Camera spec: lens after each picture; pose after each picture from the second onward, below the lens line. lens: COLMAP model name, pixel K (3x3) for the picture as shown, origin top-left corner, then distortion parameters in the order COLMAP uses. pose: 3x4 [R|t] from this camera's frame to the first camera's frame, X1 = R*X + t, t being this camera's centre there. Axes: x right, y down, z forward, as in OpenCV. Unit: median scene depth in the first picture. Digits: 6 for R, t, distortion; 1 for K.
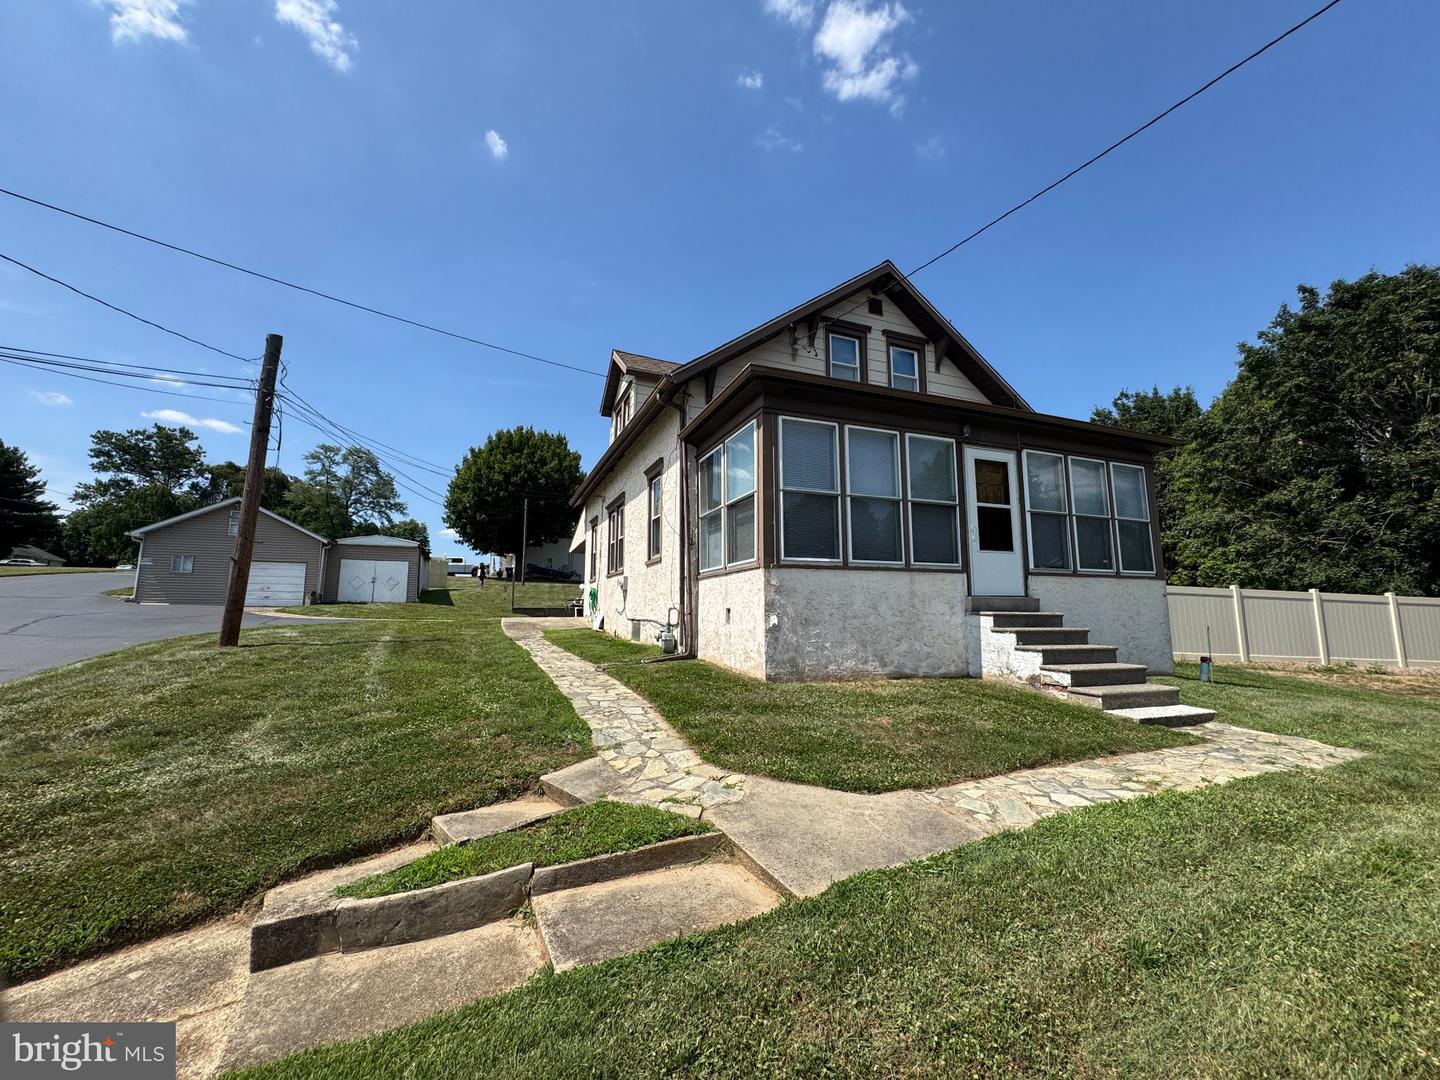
lens RADIAL K [[574.5, 0, 720.6], [0, 574.5, 544.2], [0, 0, 1]] dist [-0.001197, 0.000309]
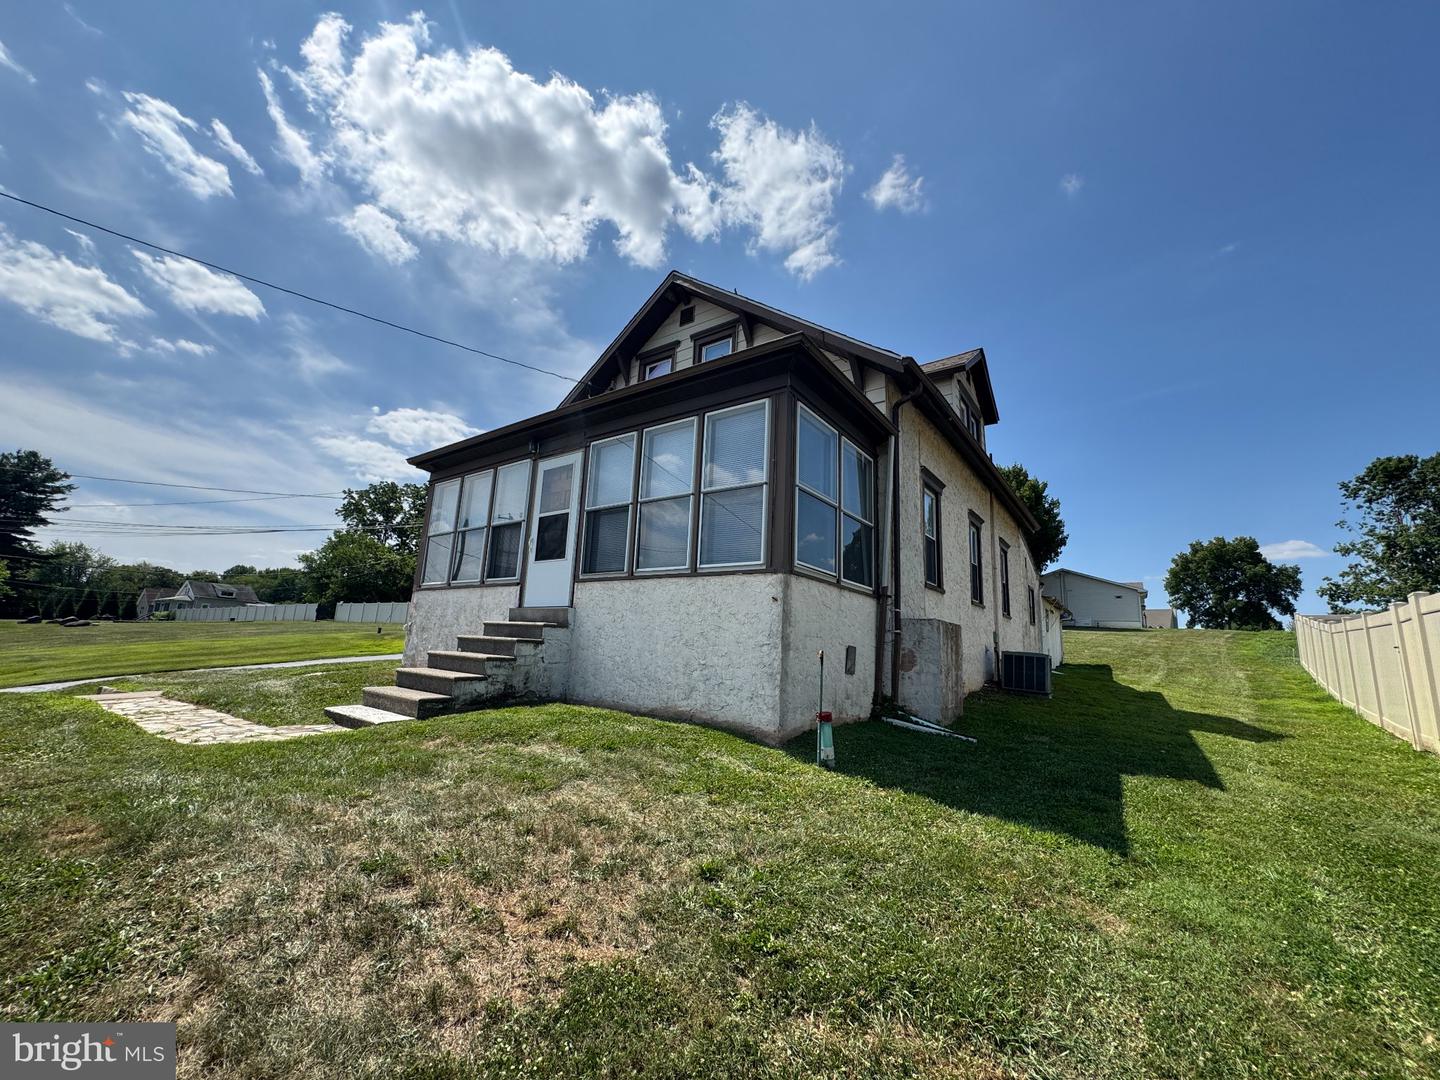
lens RADIAL K [[574.5, 0, 720.4], [0, 574.5, 542.9], [0, 0, 1]] dist [-0.001197, 0.000309]
pose [[0.527305, -0.131168, -0.839491, 1.462441], [0.058956, 0.991279, -0.117853, 0.114680], [0.847628, 0.012652, 0.530440, 0.740211]]
